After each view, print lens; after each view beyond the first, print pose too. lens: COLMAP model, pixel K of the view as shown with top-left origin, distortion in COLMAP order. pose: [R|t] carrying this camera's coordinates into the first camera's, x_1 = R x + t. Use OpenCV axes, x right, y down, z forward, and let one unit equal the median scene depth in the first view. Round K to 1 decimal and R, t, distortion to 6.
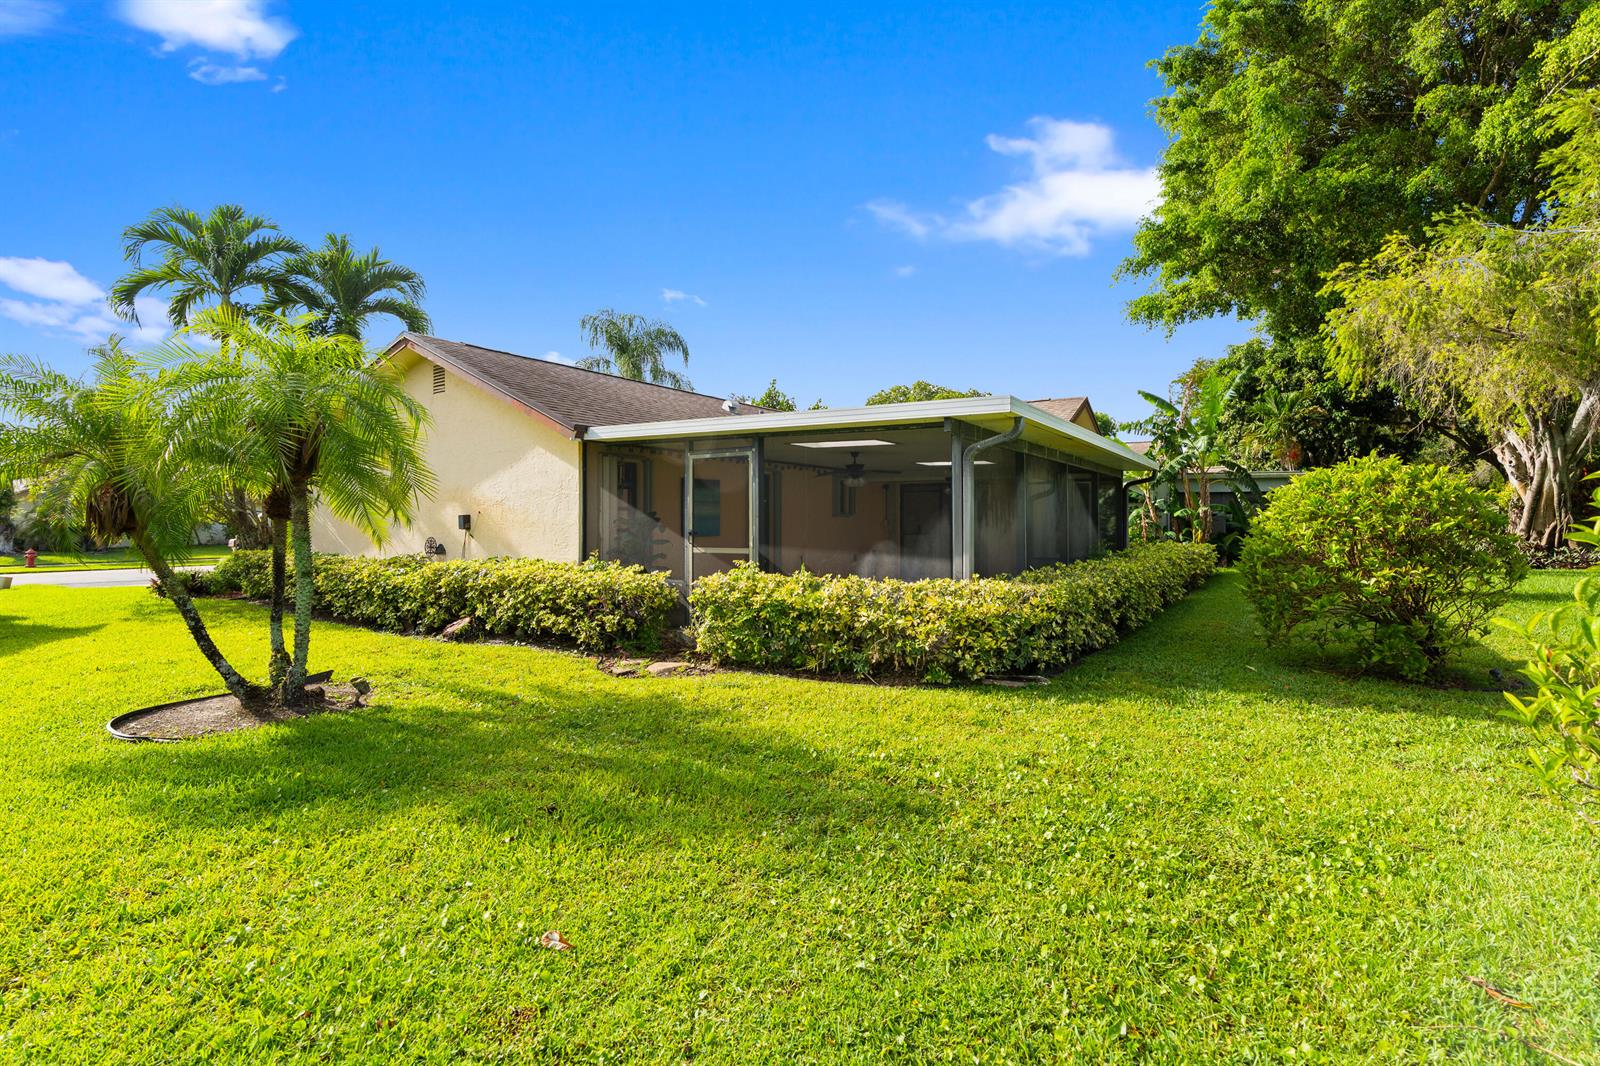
lens RADIAL K [[718.7, 0, 802.3], [0, 718.7, 529.9], [0, 0, 1]] dist [-0.014629, 0.000402]
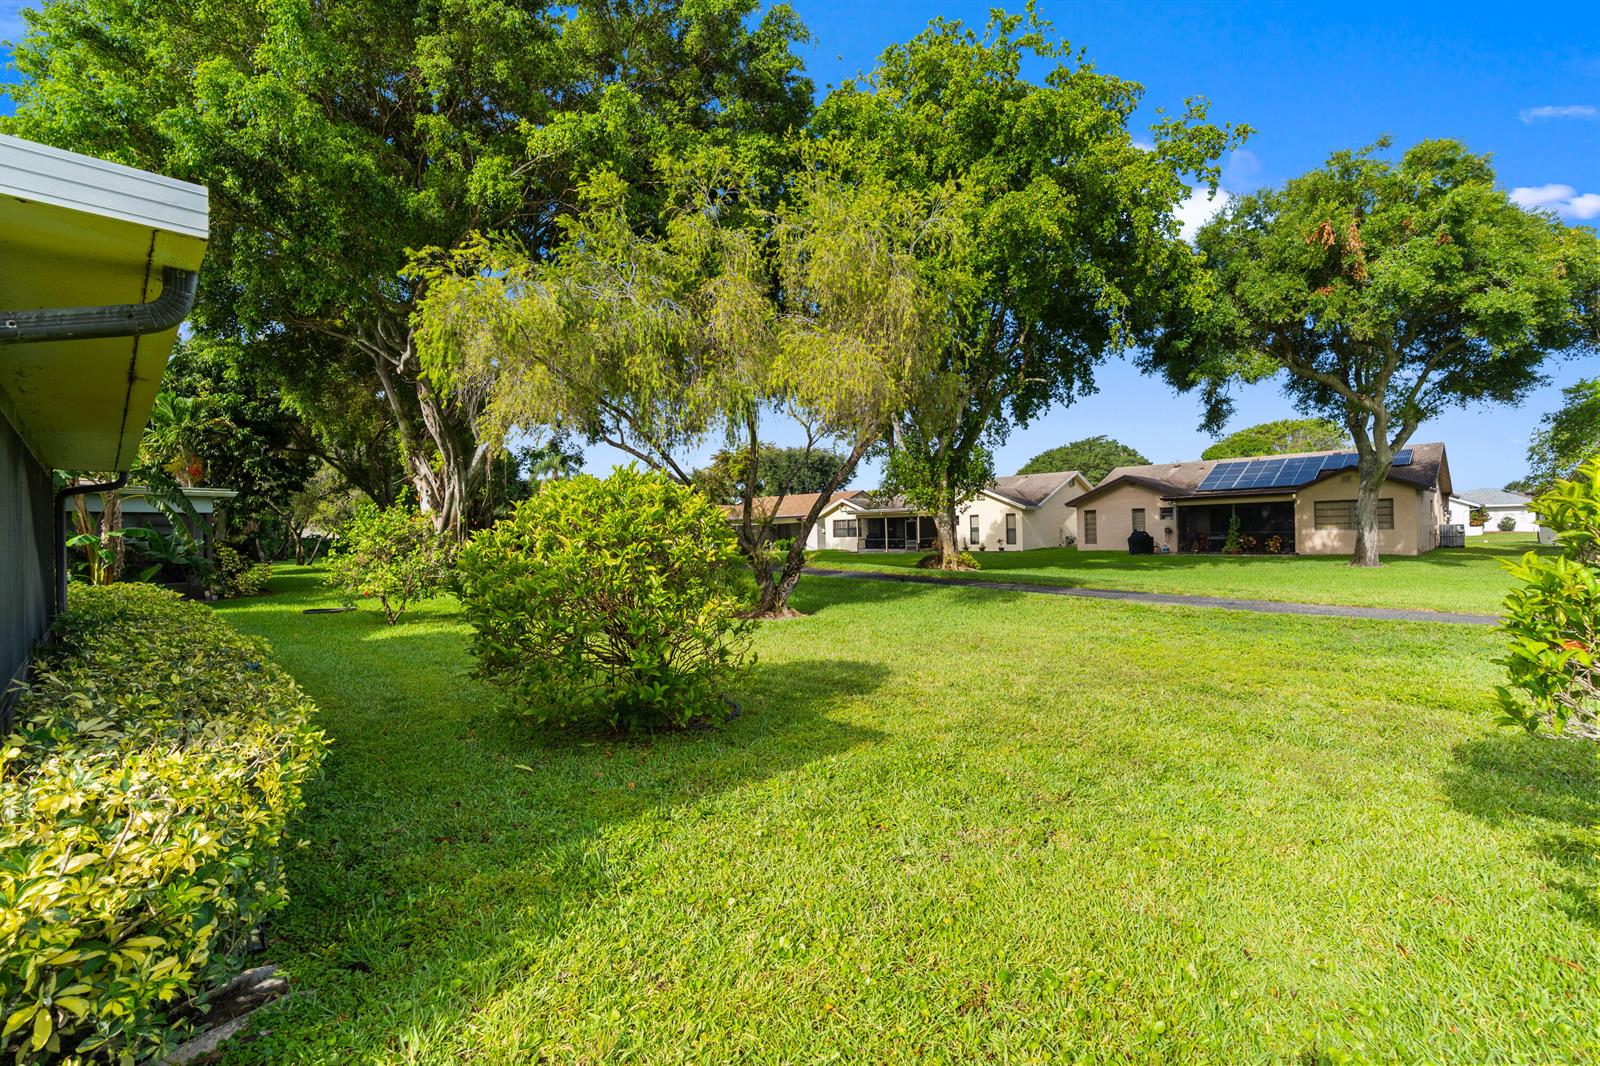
lens RADIAL K [[718.7, 0, 802.3], [0, 718.7, 529.9], [0, 0, 1]] dist [-0.014629, 0.000402]
pose [[0.206055, -0.005021, 0.978527, 0.009949], [0.037922, 0.999277, -0.002858, -0.009246], [-0.977805, 0.037696, 0.206097, 0.193064]]
